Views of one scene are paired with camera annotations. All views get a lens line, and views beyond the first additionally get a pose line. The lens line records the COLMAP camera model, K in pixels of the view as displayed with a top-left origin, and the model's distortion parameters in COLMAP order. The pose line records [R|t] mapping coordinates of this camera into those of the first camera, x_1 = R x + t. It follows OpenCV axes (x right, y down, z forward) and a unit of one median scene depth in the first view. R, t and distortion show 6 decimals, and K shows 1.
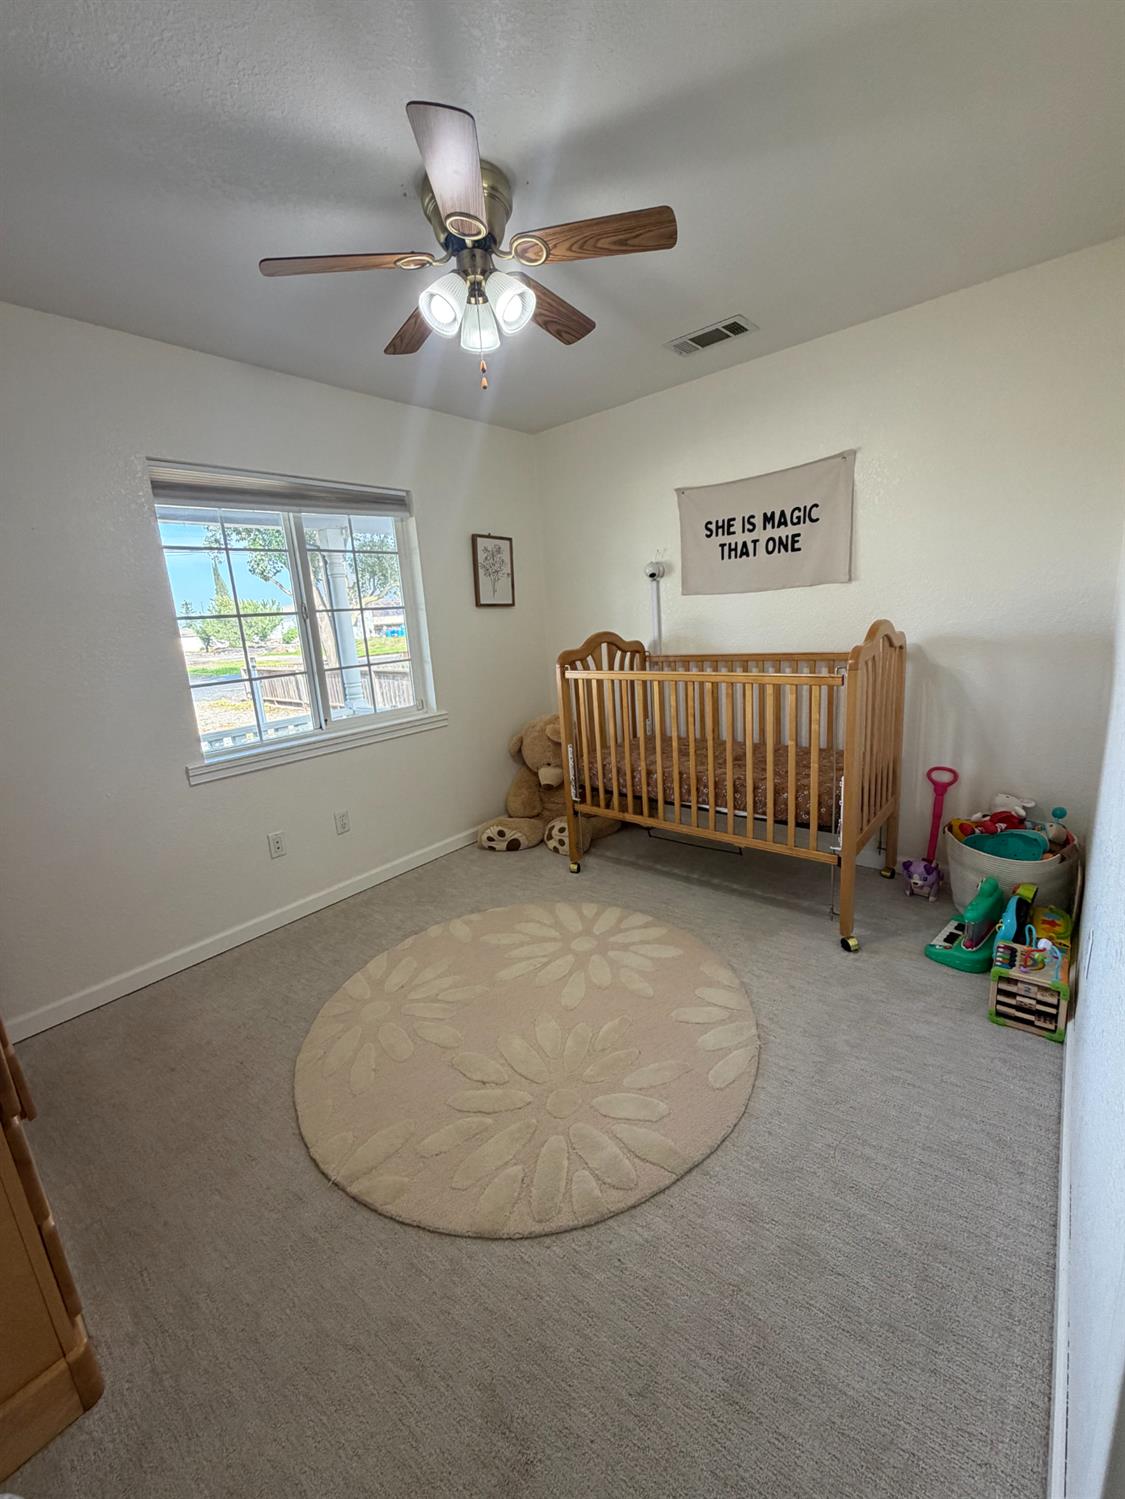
lens RADIAL K [[597.5, 0, 562.6], [0, 597.5, 743.0], [0, 0, 1]] dist [-0.000112, 0.000663]
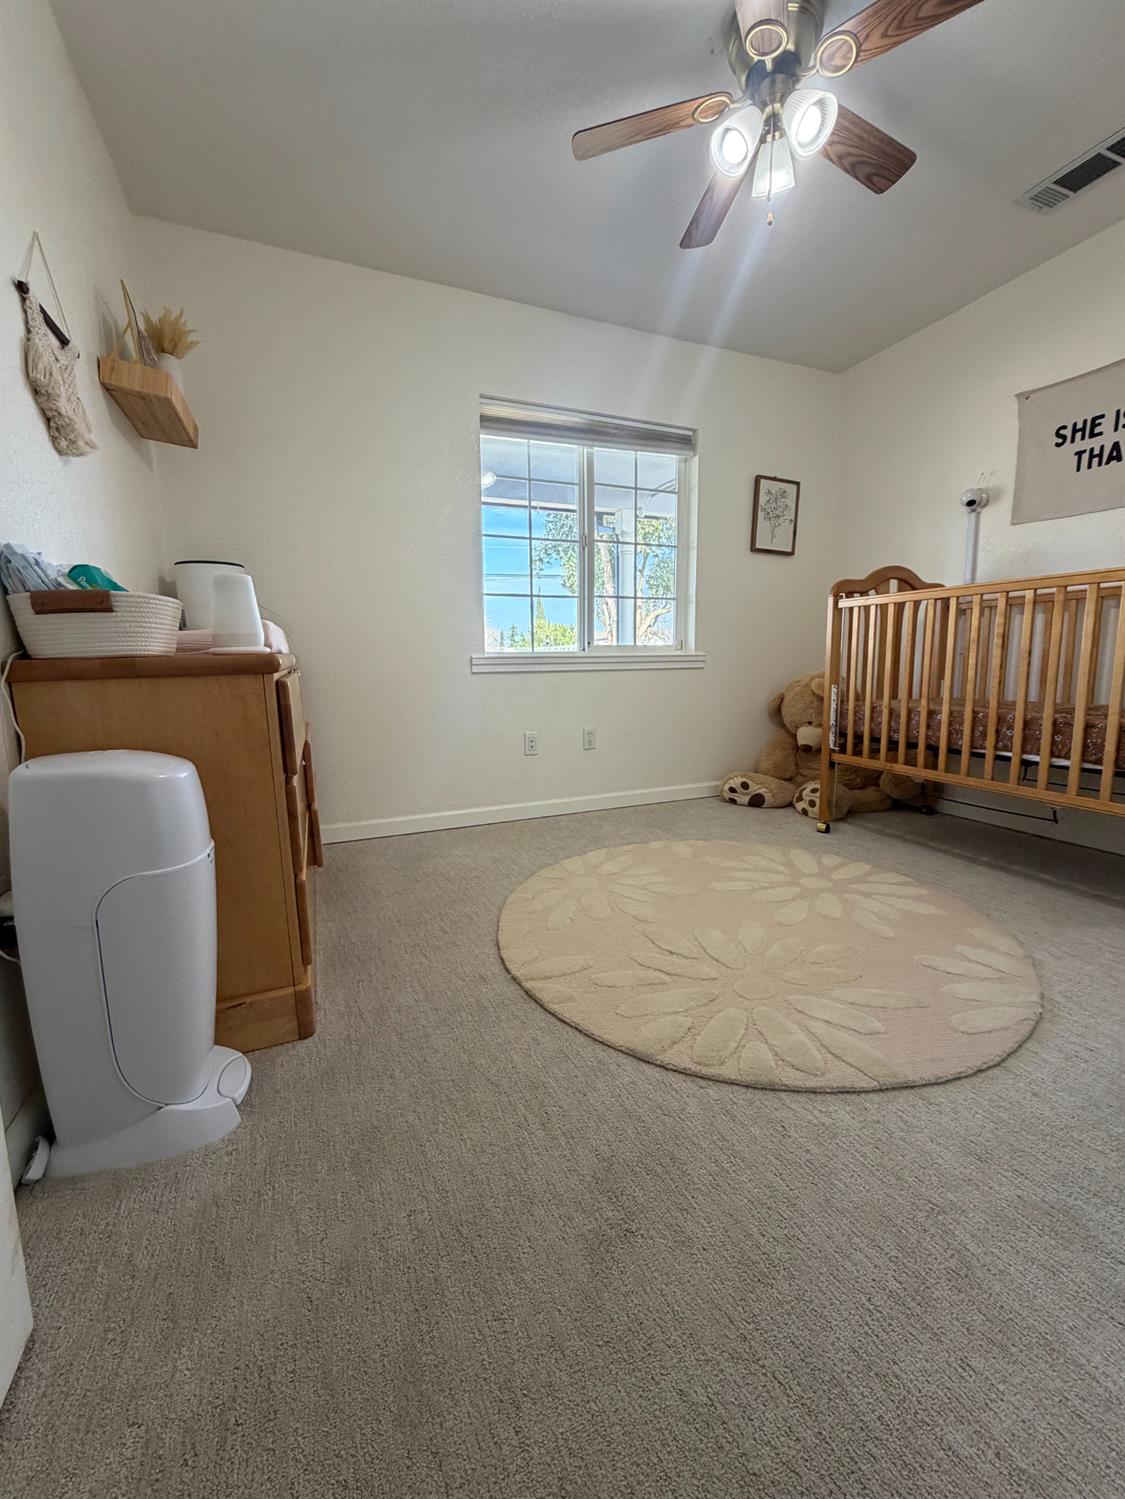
lens RADIAL K [[597.5, 0, 562.6], [0, 597.5, 743.0], [0, 0, 1]] dist [-0.000112, 0.000663]
pose [[0.890957, 0.119310, -0.438133, 0.057246], [-0.143763, 0.989346, -0.022931, 0.185377], [0.430730, 0.083418, 0.898617, 0.032918]]
